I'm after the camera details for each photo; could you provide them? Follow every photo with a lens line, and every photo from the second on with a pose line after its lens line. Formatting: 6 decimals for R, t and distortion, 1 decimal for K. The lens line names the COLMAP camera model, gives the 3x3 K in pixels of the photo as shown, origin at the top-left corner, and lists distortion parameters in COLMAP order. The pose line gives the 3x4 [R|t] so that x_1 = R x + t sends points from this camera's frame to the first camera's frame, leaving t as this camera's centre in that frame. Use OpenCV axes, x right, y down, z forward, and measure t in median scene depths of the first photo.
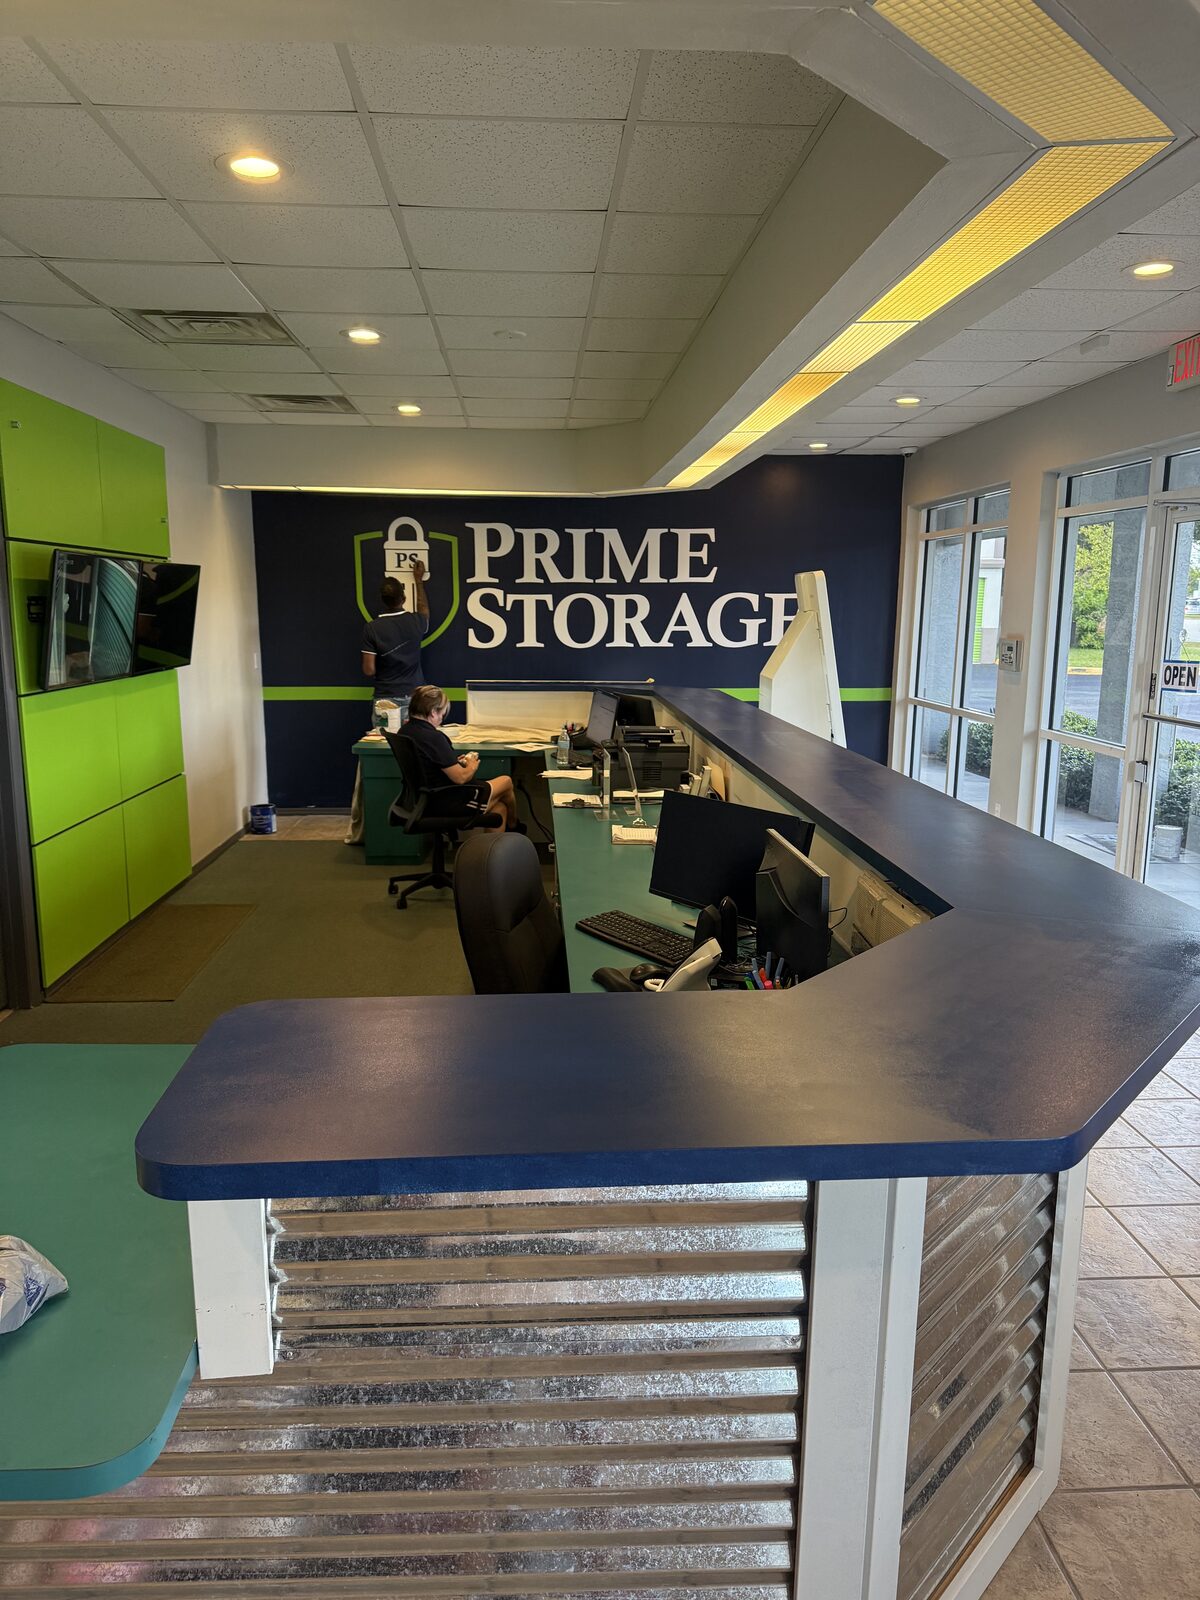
lens RADIAL K [[1099.8, 0, 615.8], [0, 1099.8, 802.5], [0, 0, 1]] dist [0.010981, -0.014284]
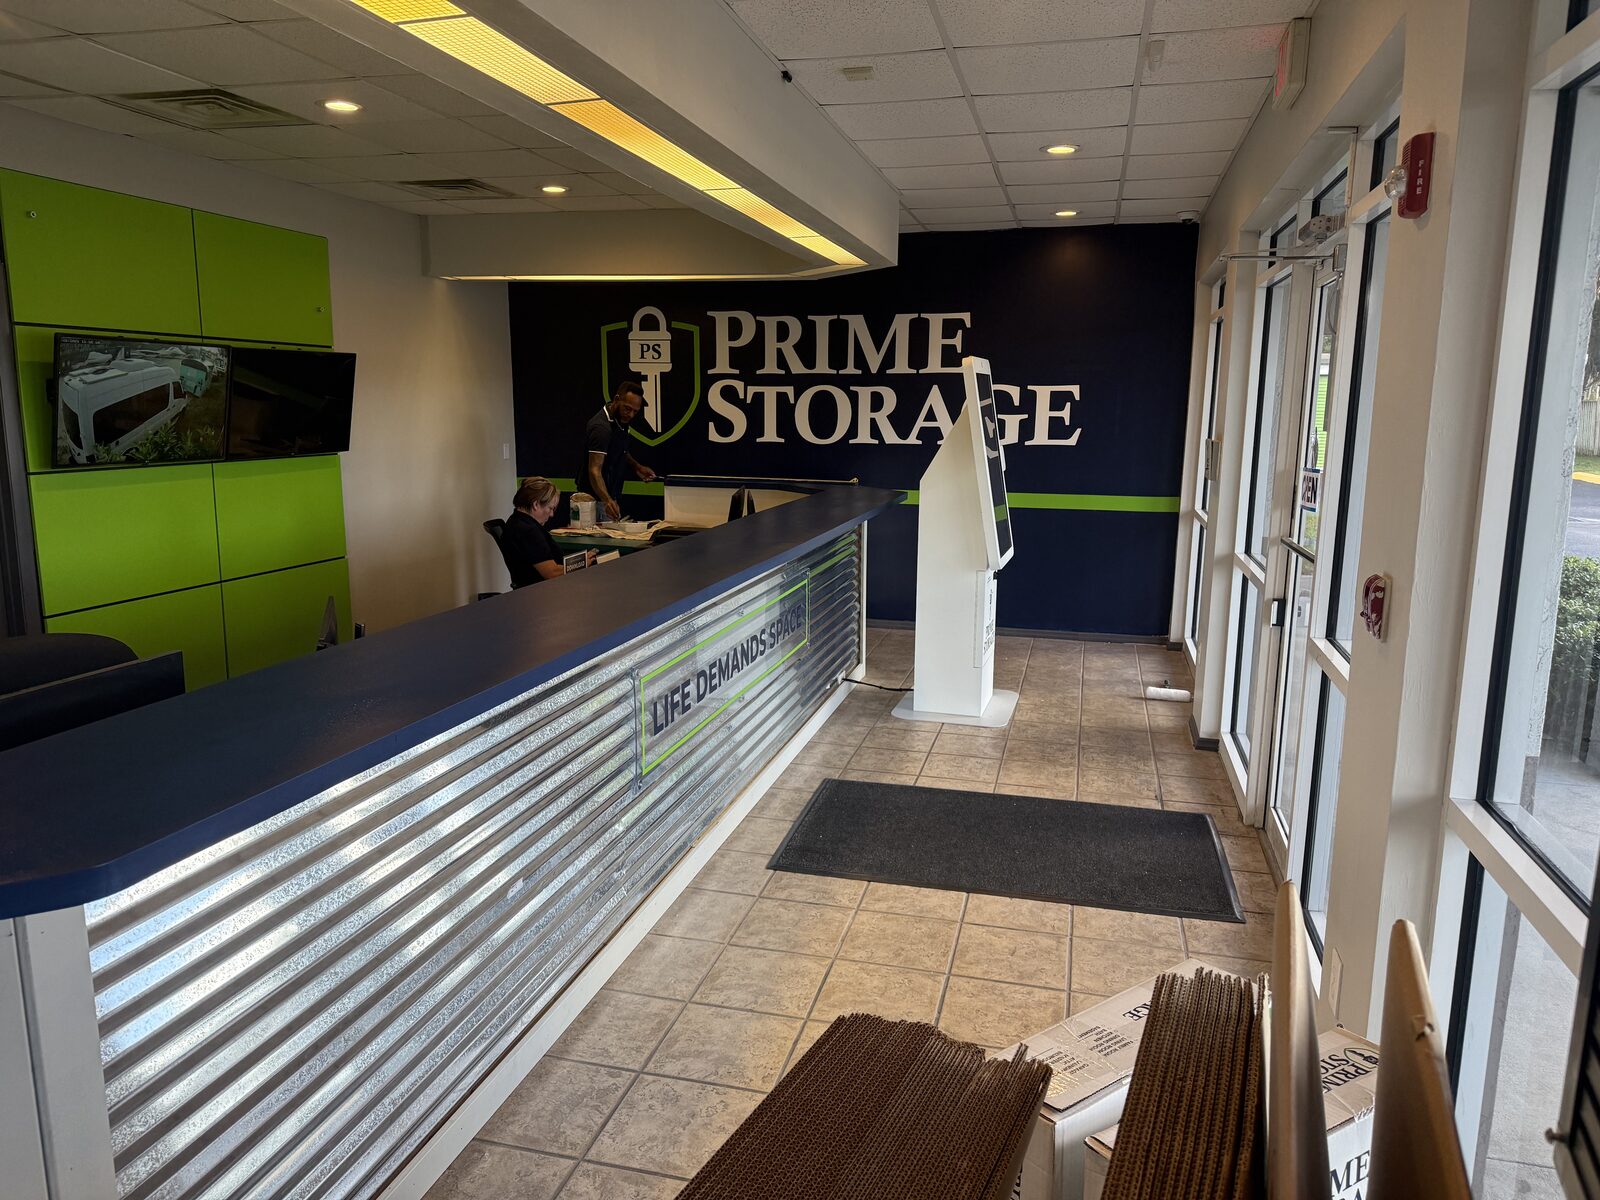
lens RADIAL K [[1099.8, 0, 796.4], [0, 1099.8, 597.4], [0, 0, 1]] dist [0.010981, -0.014284]
pose [[0.951915, 0.058818, -0.300662, 0.236458], [-0.060483, 0.998162, 0.003773, -0.013752], [0.300331, 0.014593, 0.953723, 0.111727]]
